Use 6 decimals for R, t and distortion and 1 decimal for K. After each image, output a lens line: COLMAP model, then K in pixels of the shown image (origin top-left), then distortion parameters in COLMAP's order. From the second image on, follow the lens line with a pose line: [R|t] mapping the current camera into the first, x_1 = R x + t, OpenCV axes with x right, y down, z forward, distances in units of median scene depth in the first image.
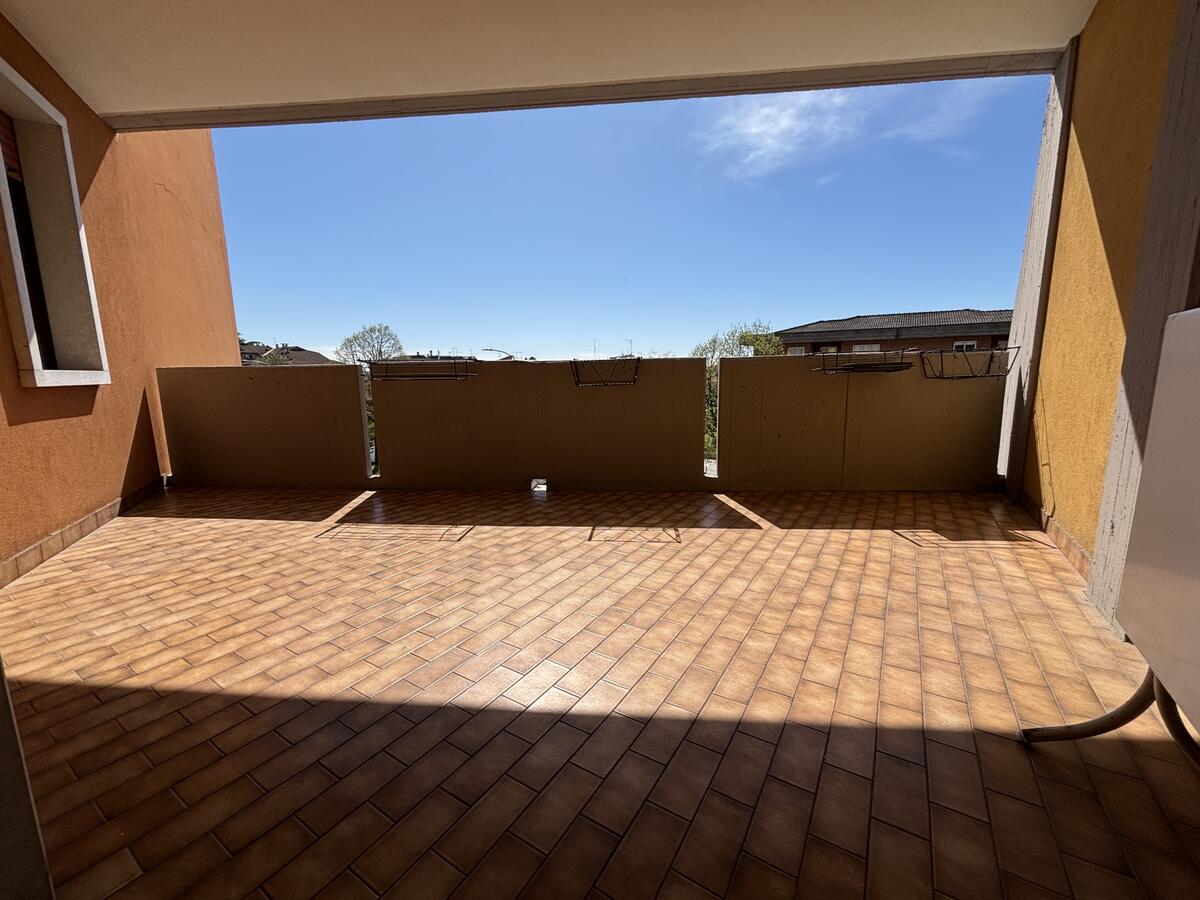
lens RADIAL K [[484.1, 0, 604.3], [0, 484.1, 448.9], [0, 0, 1]] dist [-0.007589, 0.004721]
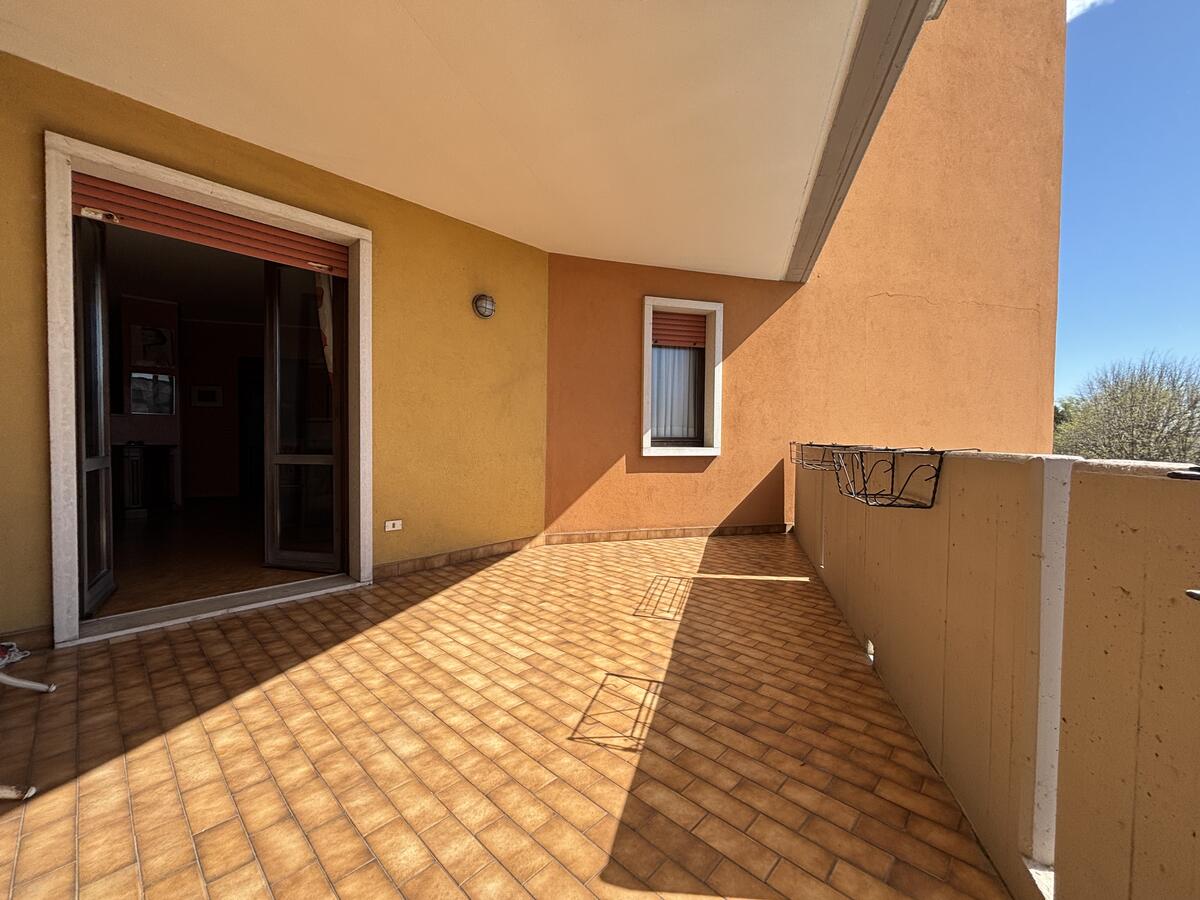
lens RADIAL K [[484.1, 0, 598.8], [0, 484.1, 449.7], [0, 0, 1]] dist [-0.007589, 0.004721]
pose [[-0.195417, 0.039570, -0.979922, 0.942461], [-0.161320, 0.984278, 0.071917, -0.298000], [0.967361, 0.172134, -0.185961, 1.330065]]
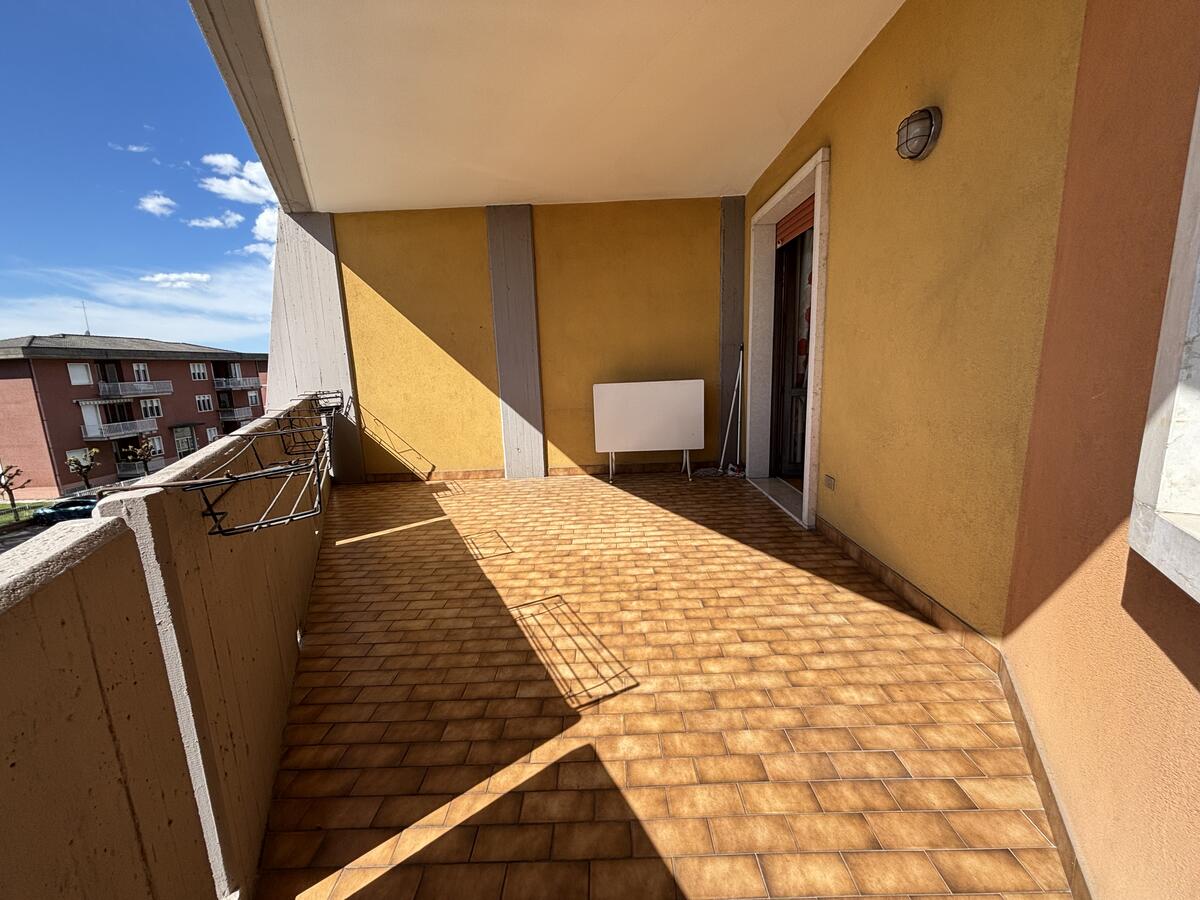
lens RADIAL K [[484.1, 0, 591.2], [0, 484.1, 452.5], [0, 0, 1]] dist [-0.007589, 0.004721]
pose [[-0.504282, -0.125059, 0.854436, -1.414179], [0.182489, 0.951678, 0.246995, -0.388512], [-0.844037, 0.280481, -0.457092, 1.638469]]
